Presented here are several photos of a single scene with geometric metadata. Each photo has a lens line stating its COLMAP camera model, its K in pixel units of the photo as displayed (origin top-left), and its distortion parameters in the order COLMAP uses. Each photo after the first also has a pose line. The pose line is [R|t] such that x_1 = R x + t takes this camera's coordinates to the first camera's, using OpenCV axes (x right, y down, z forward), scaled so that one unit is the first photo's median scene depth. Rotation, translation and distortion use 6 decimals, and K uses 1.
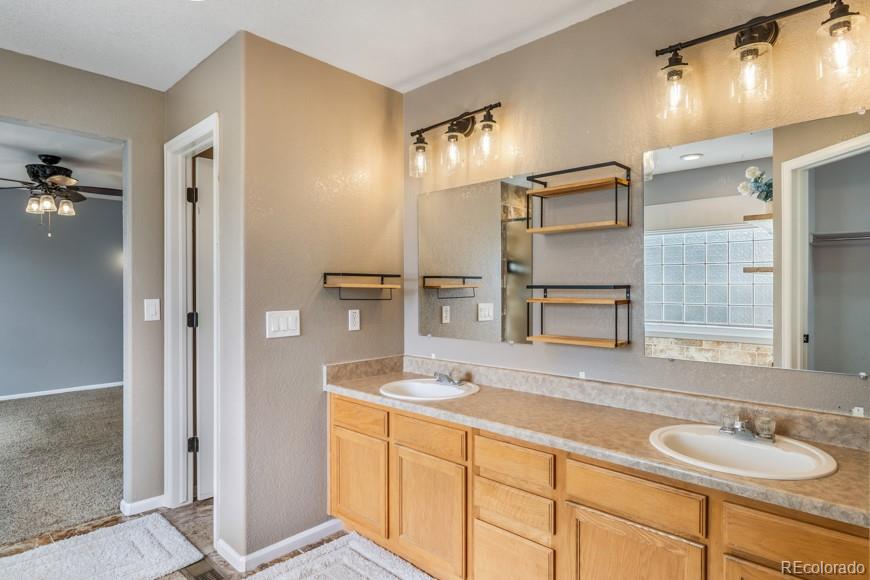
lens RADIAL K [[491.0, 0, 438.5], [0, 491.0, 293.9], [0, 0, 1]] dist [-0.035158, -0.000282]
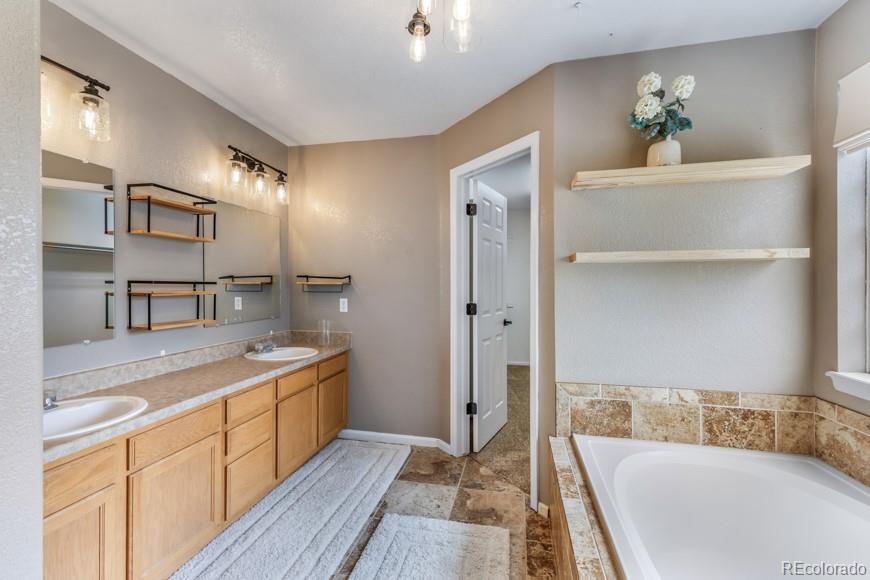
lens RADIAL K [[385.4, 0, 433.4], [0, 385.4, 285.1], [0, 0, 1]] dist [0.005085, -0.000029]
pose [[-0.499911, -0.006421, 0.866053, -0.861181], [0.003163, 0.999952, 0.009240, -0.013354], [-0.866071, 0.007359, -0.499867, 0.850353]]
